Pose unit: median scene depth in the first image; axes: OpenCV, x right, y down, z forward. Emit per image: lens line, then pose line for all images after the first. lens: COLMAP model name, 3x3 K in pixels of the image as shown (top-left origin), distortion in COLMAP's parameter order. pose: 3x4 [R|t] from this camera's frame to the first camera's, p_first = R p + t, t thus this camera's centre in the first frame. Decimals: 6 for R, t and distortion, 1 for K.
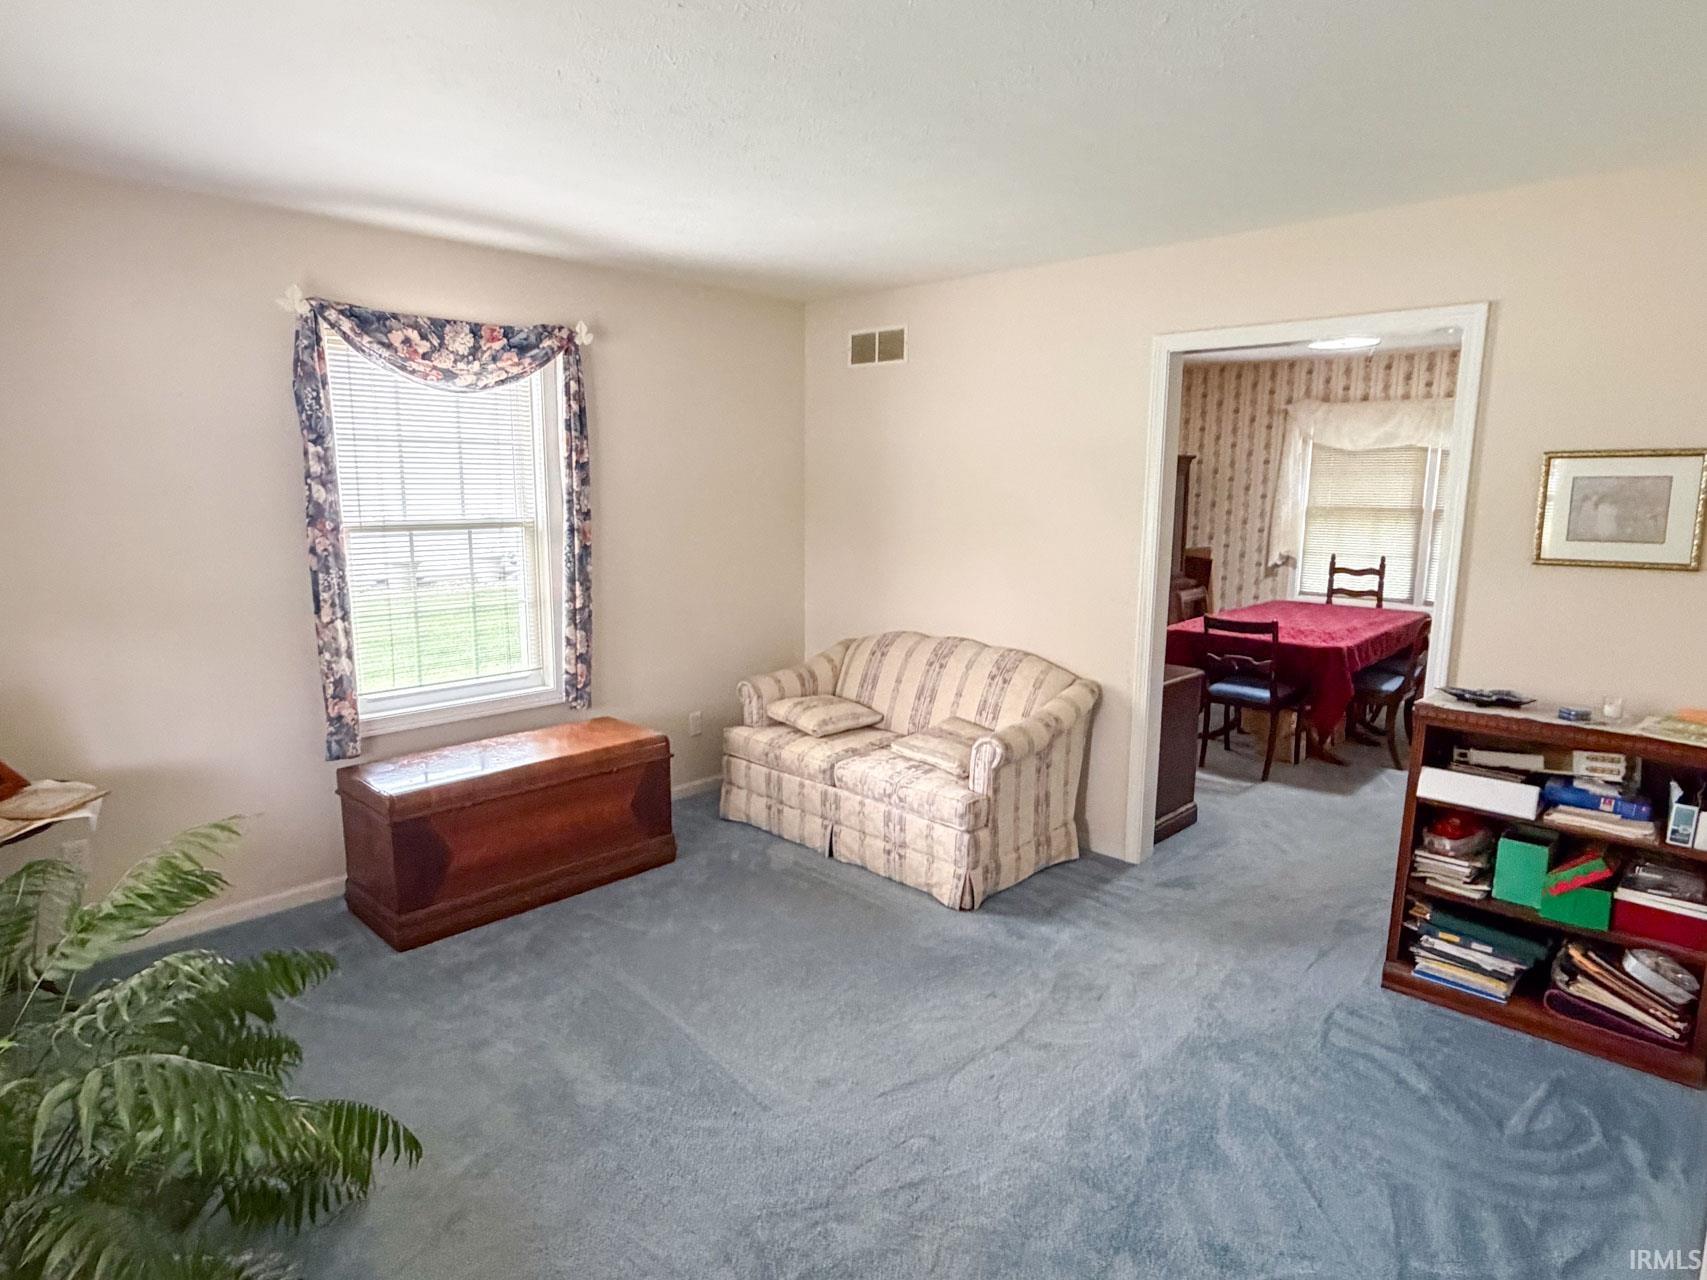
lens RADIAL K [[976.2, 0, 840.0], [0, 976.2, 644.8], [0, 0, 1]] dist [-0.007159, -0.002069]
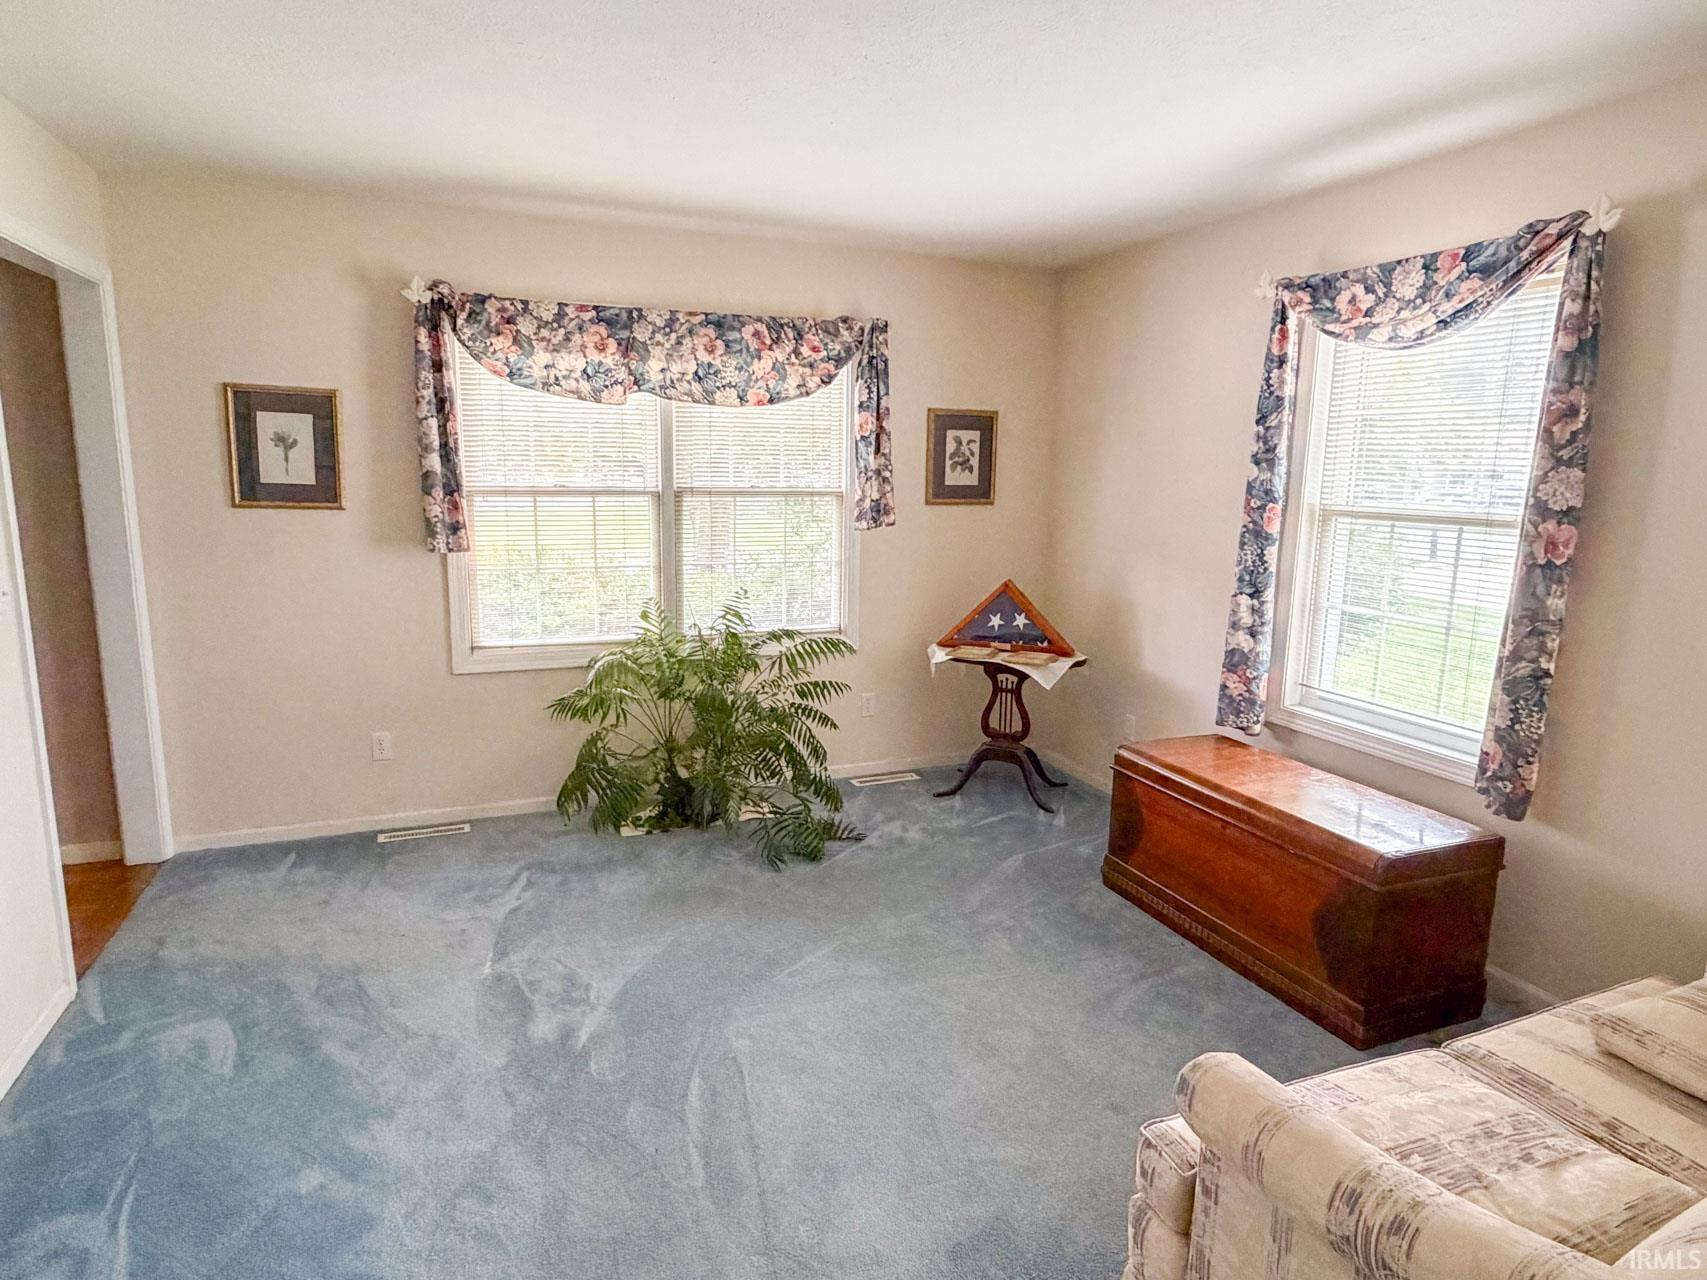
lens RADIAL K [[976.2, 0, 841.4], [0, 976.2, 640.7], [0, 0, 1]] dist [-0.007159, -0.002069]
pose [[-0.410477, 0.148420, -0.899711, 0.550117], [-0.173944, 0.955803, 0.237032, -0.139222], [0.895127, 0.253795, -0.366519, 0.941234]]
